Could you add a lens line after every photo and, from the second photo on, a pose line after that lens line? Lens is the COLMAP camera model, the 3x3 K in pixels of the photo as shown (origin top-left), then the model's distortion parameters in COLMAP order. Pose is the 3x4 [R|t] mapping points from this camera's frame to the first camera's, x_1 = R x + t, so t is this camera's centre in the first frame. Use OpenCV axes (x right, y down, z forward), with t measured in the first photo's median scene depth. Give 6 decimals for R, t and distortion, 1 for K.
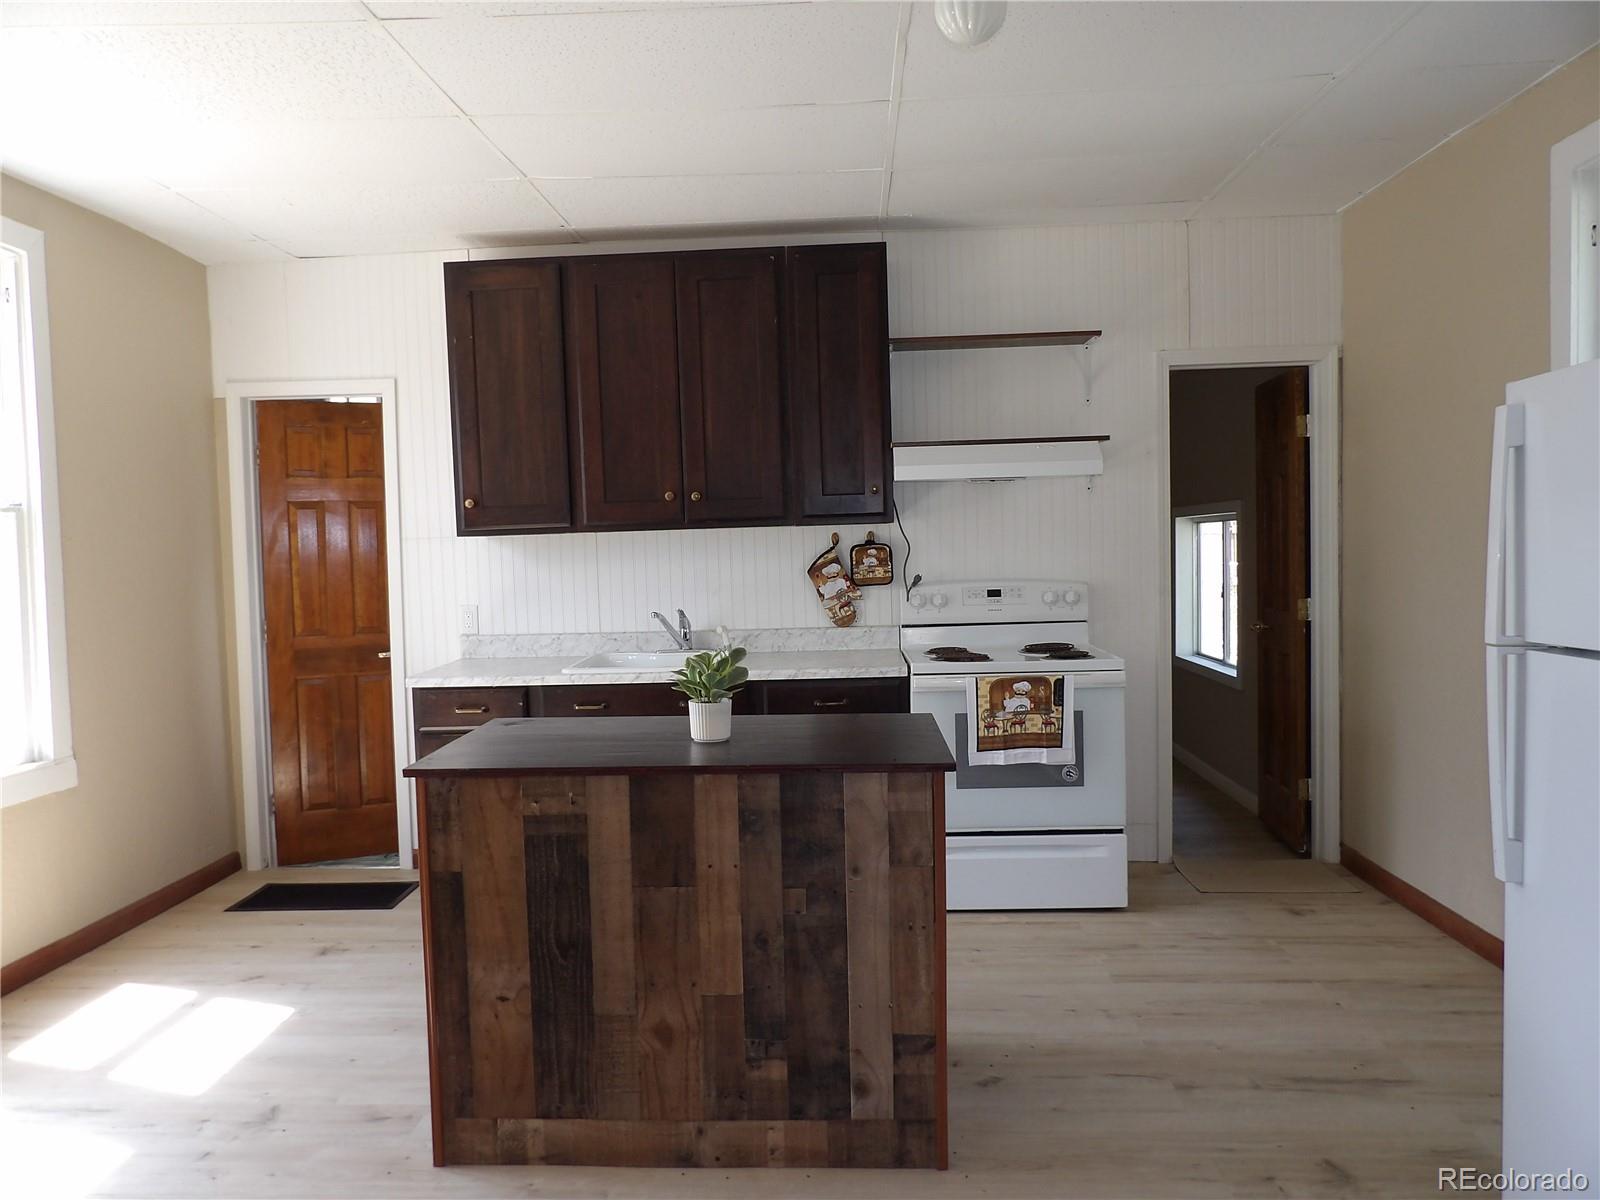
lens RADIAL K [[1140.0, 0, 795.6], [0, 1140.0, 605.7], [0, 0, 1]] dist [-0.014319, 0.000080]
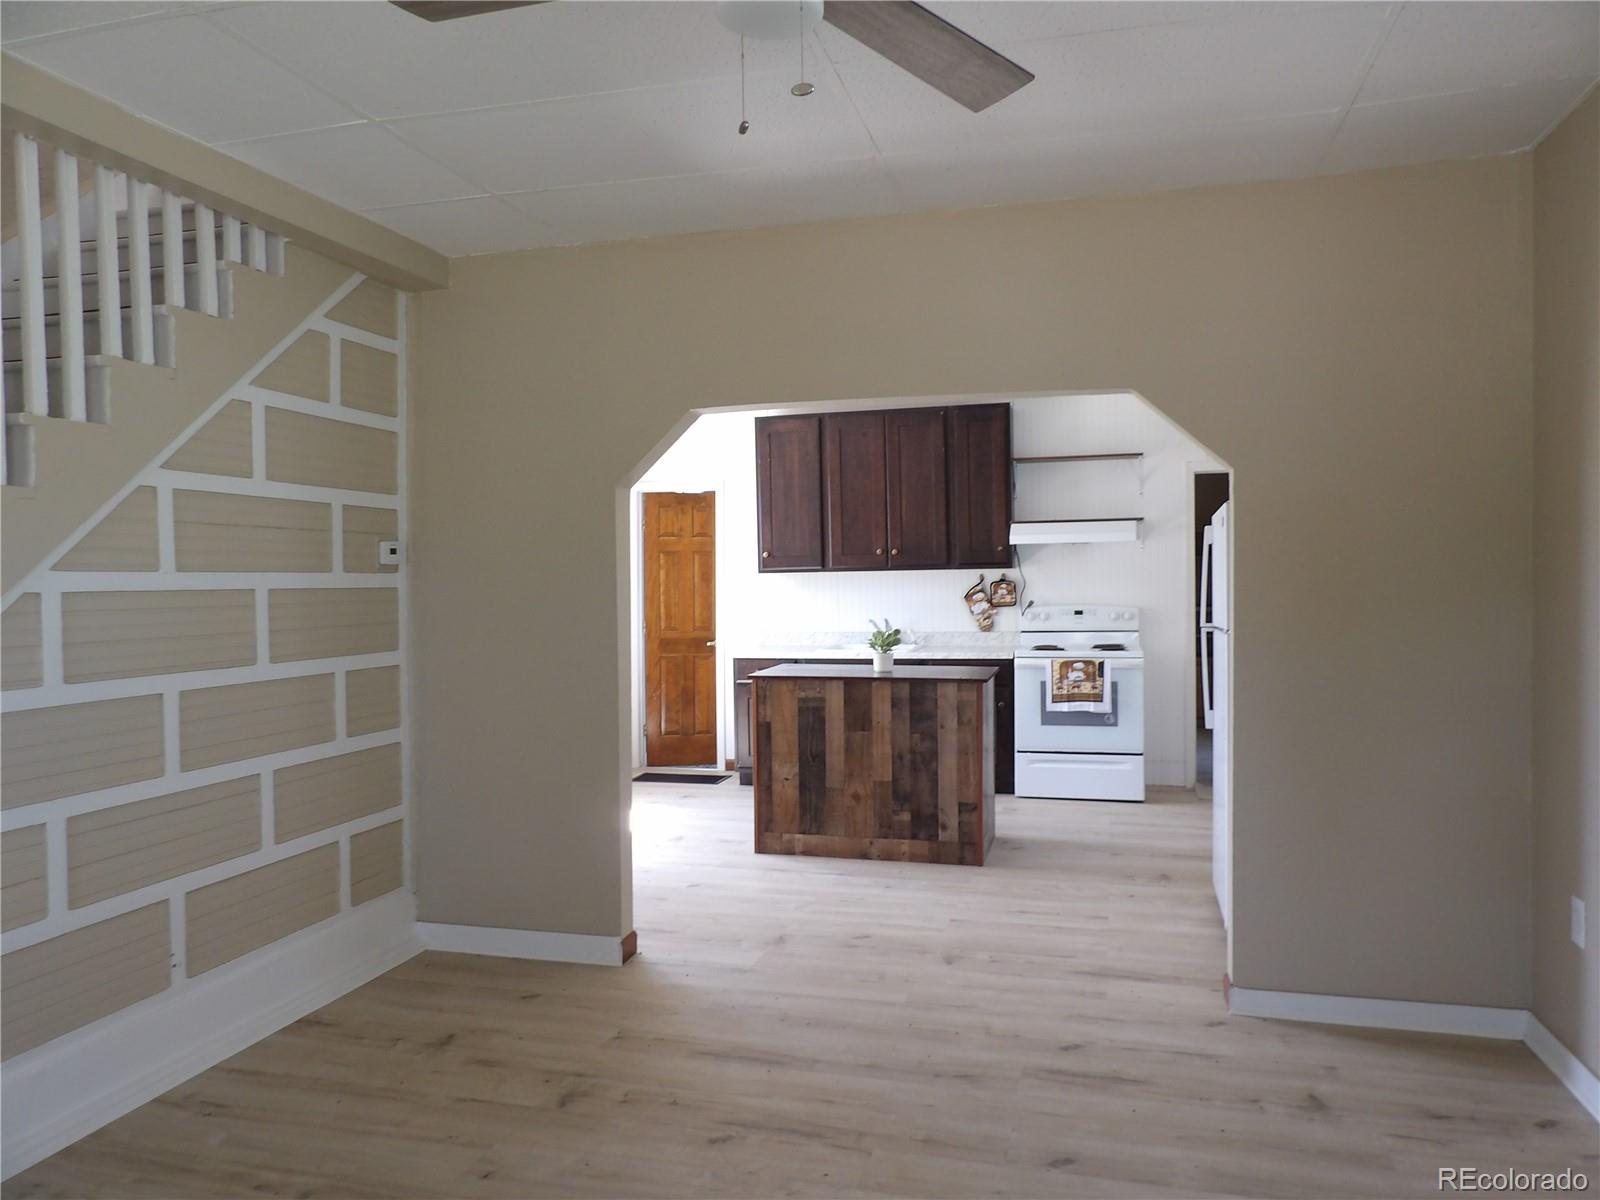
lens RADIAL K [[1140.0, 0, 798.2], [0, 1140.0, 602.5], [0, 0, 1]] dist [-0.014319, 0.000080]
pose [[0.976127, 0.017979, -0.216453, 0.151374], [-0.025191, 0.999214, -0.030604, 0.038178], [0.215733, 0.035326, 0.975813, -0.739829]]
